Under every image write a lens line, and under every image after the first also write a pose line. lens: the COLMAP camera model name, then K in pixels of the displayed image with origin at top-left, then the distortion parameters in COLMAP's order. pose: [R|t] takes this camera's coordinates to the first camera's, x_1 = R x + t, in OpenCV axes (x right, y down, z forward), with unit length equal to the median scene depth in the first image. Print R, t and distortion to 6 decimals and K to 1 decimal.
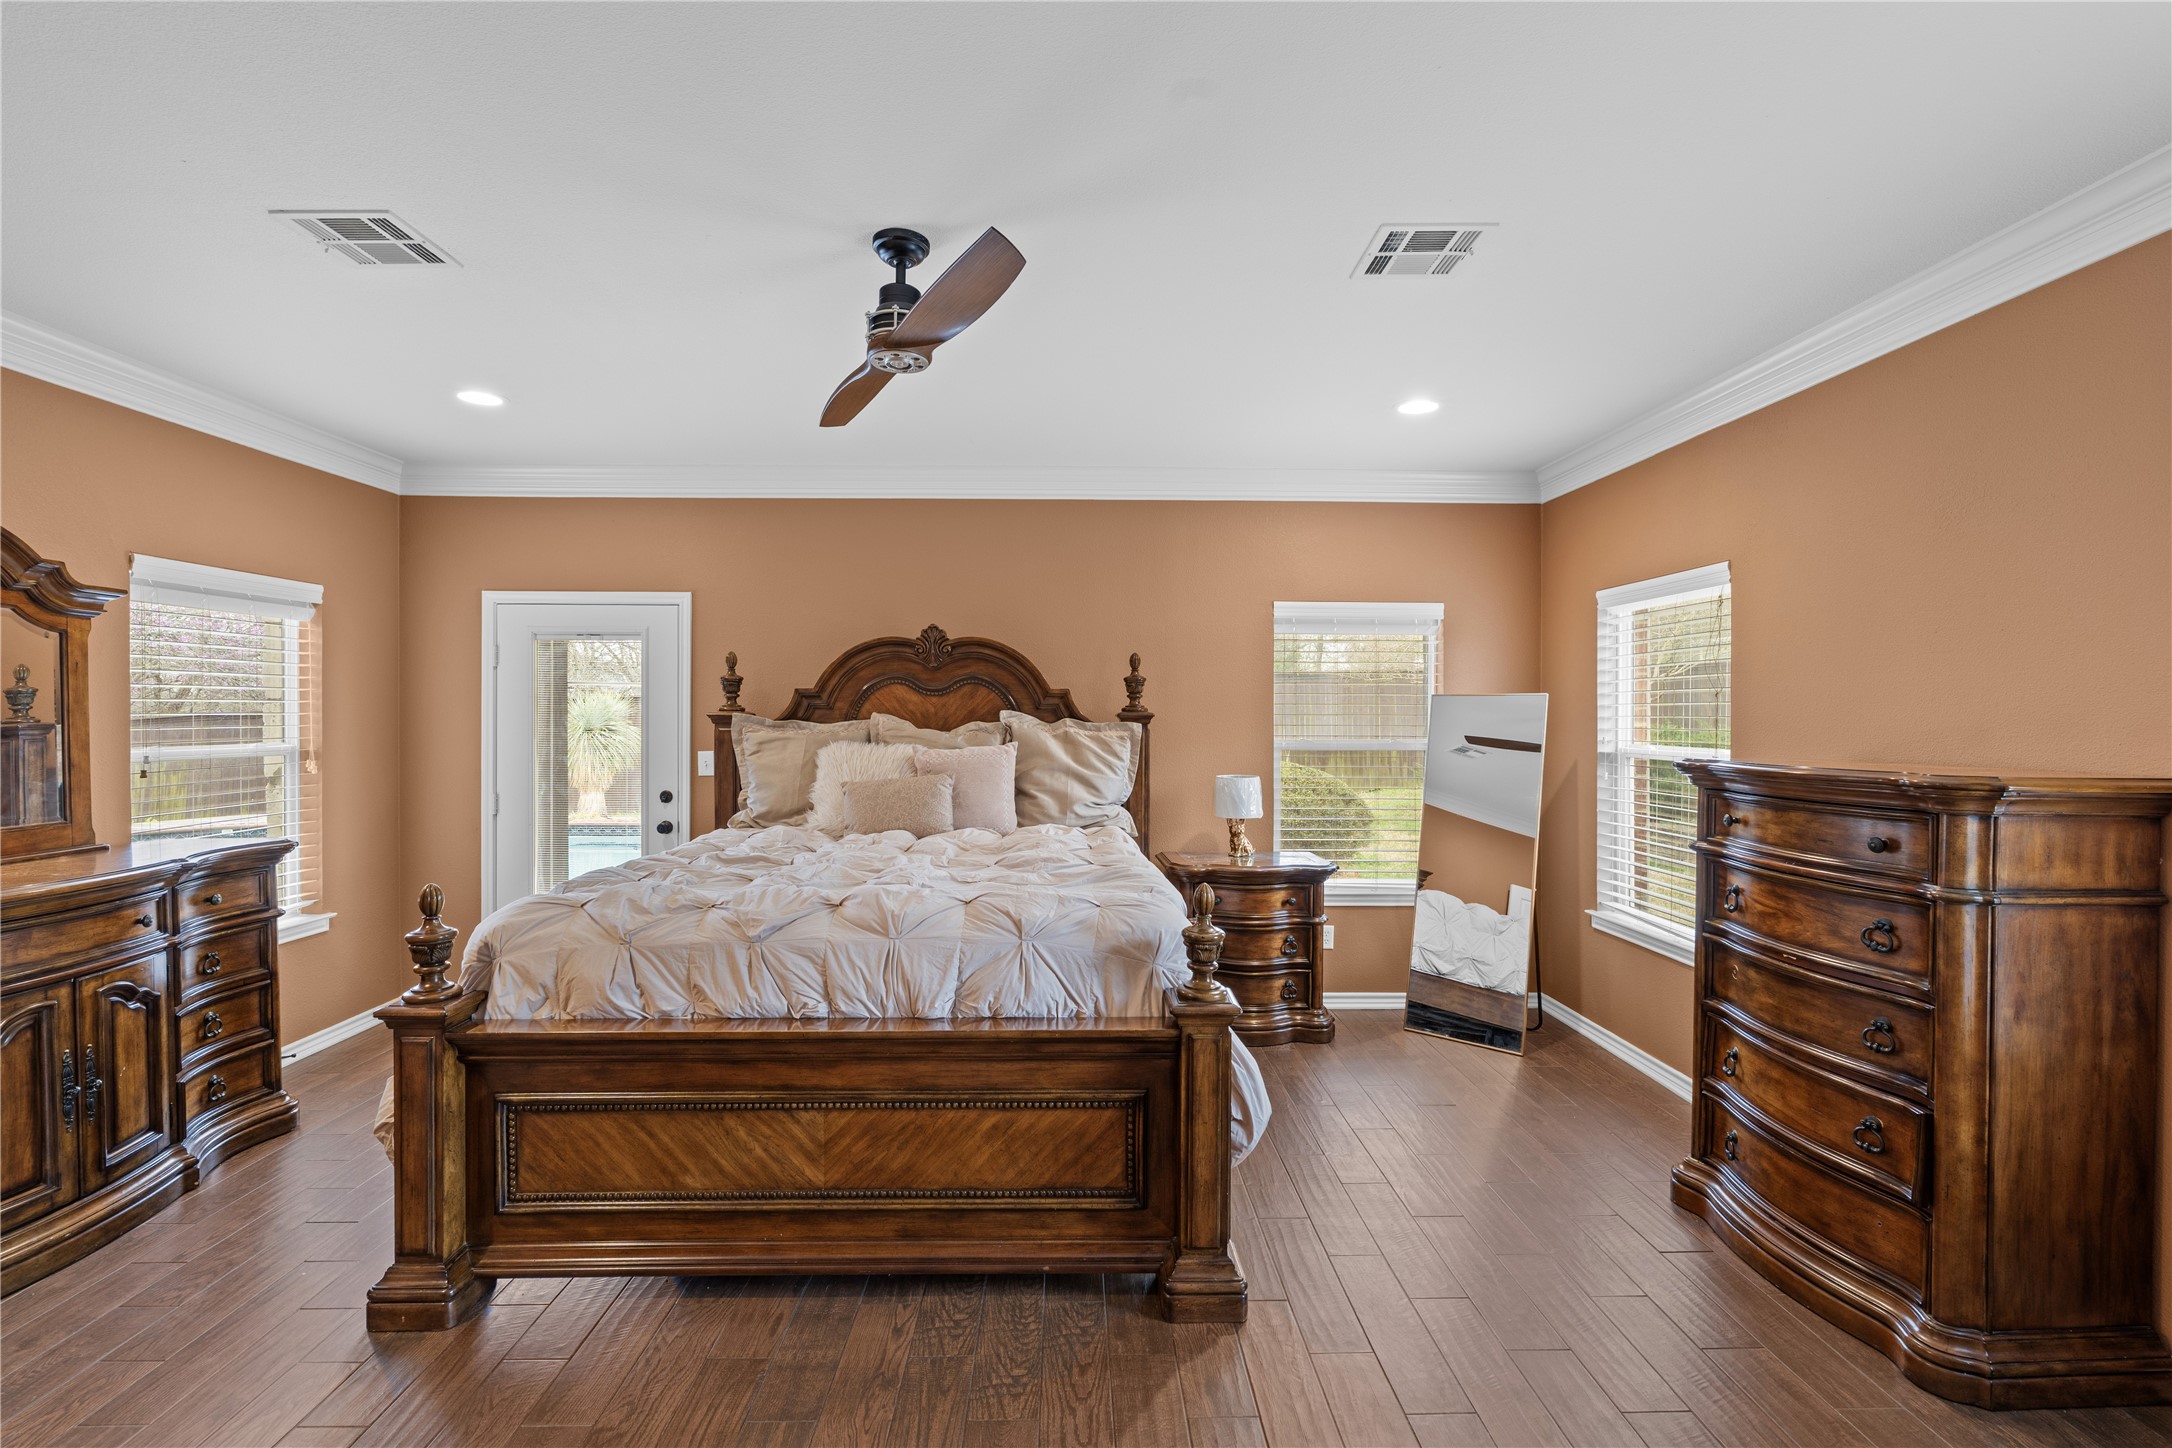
lens RADIAL K [[958.2, 0, 1089.2], [0, 958.2, 725.3], [0, 0, 1]] dist [-0.005370, 0.000418]
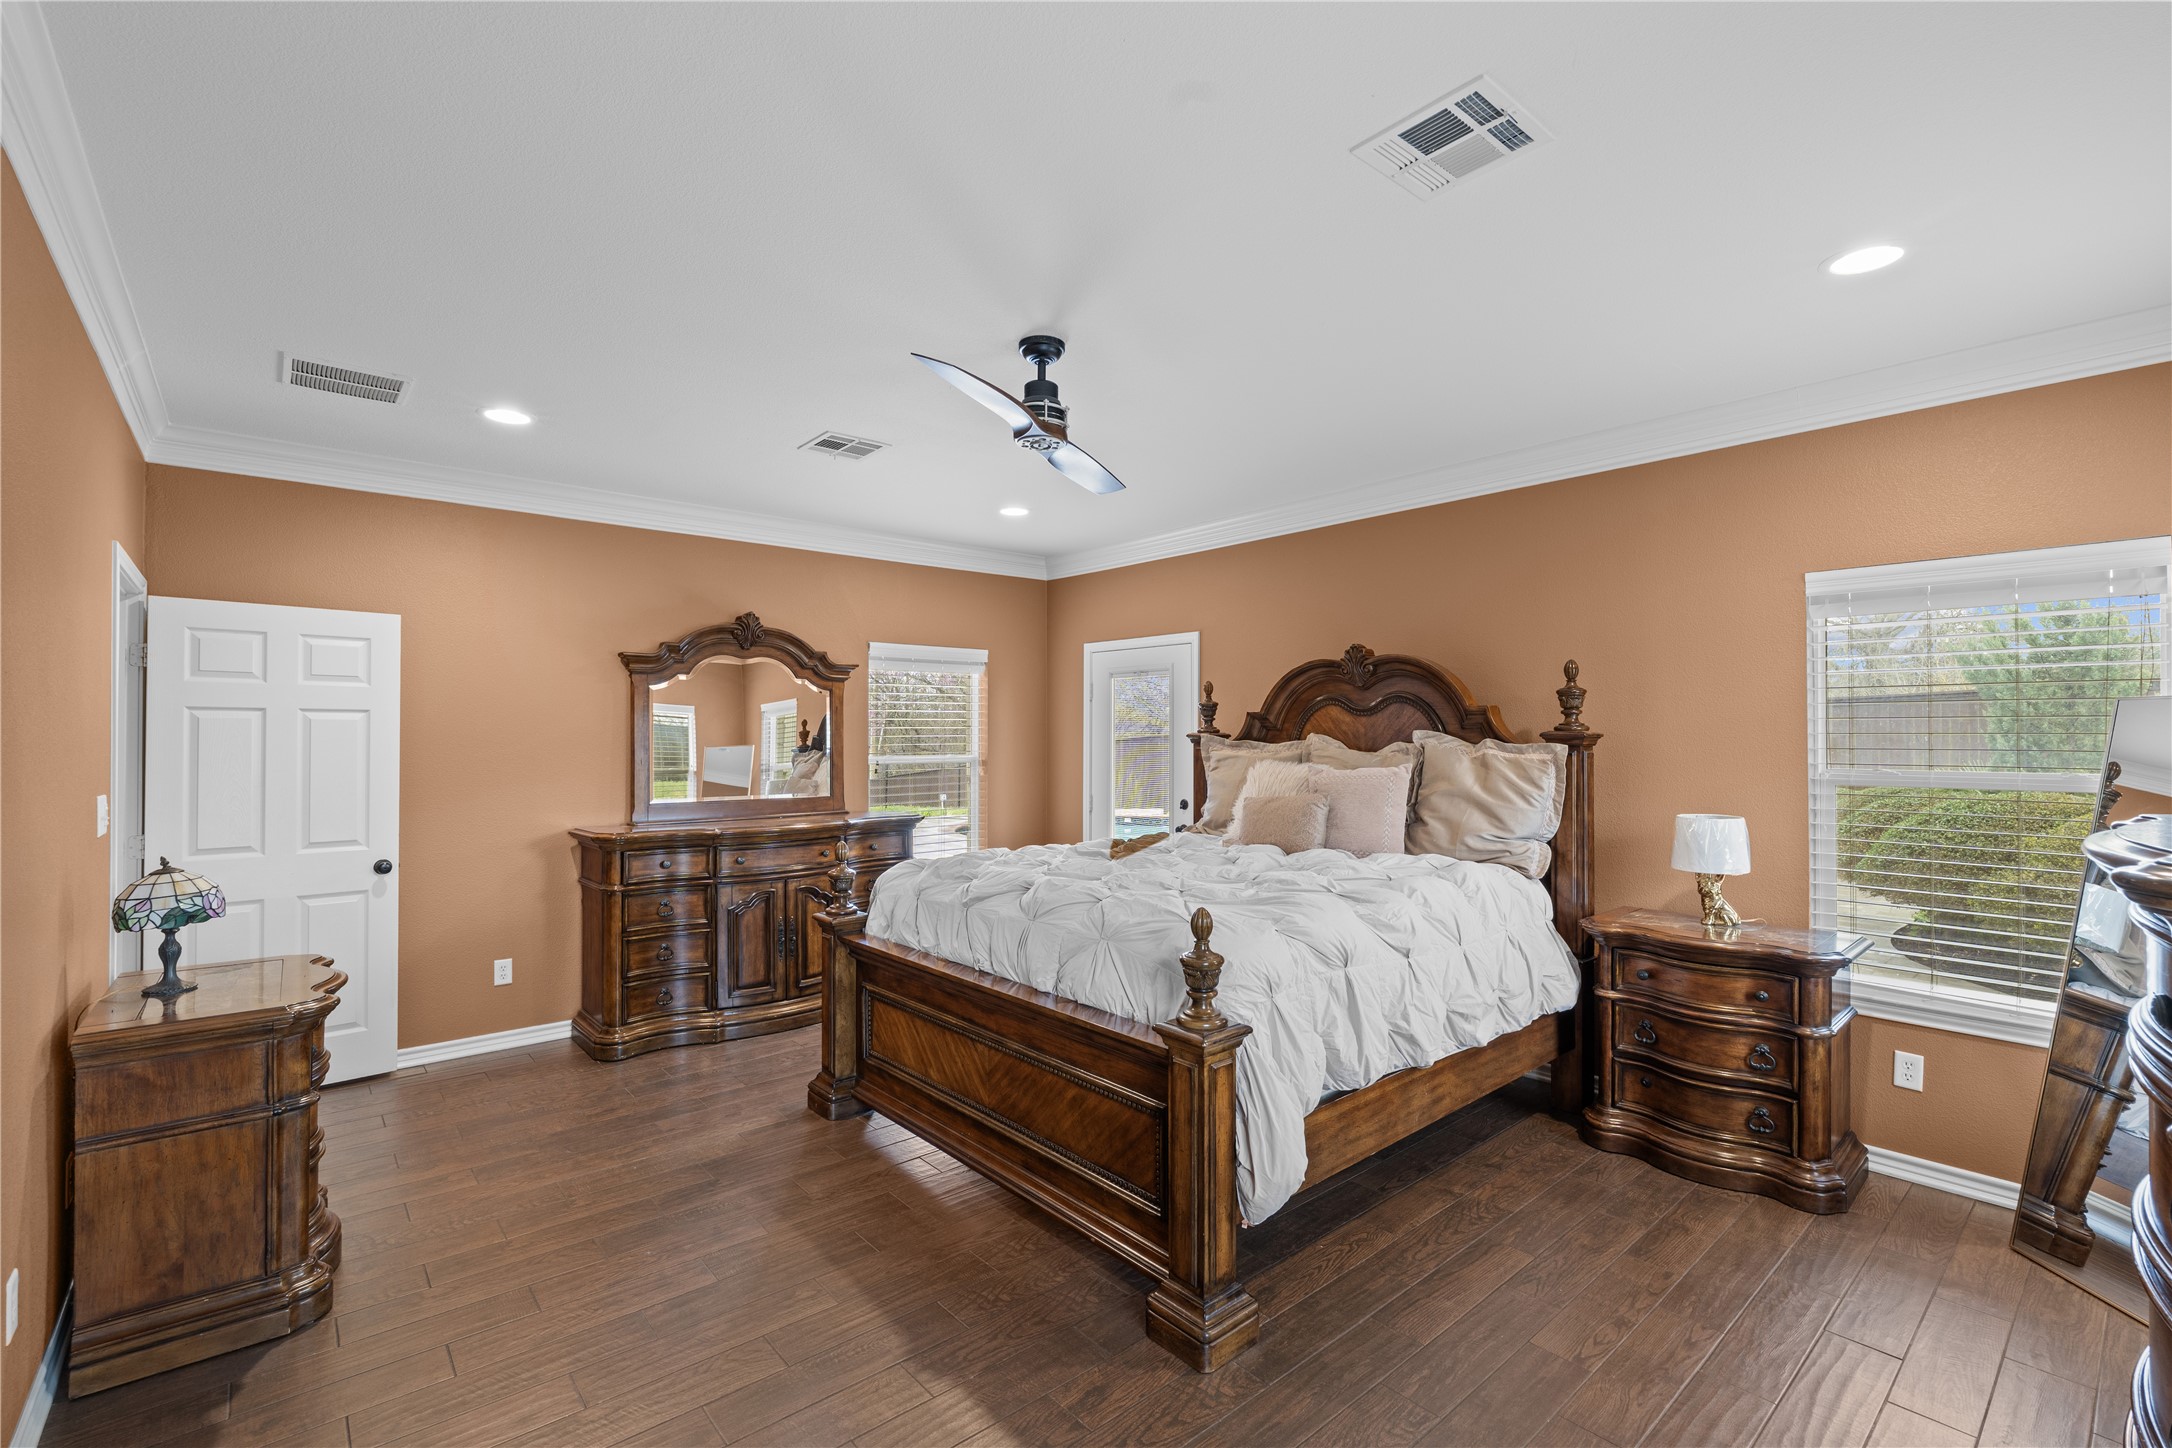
lens RADIAL K [[958.2, 0, 1083.3], [0, 958.2, 734.5], [0, 0, 1]] dist [-0.005370, 0.000418]
pose [[0.634308, -0.003067, -0.773074, 0.444647], [-0.005723, 0.999946, -0.008663, -0.001538], [0.773059, 0.009919, 0.634256, 0.160385]]
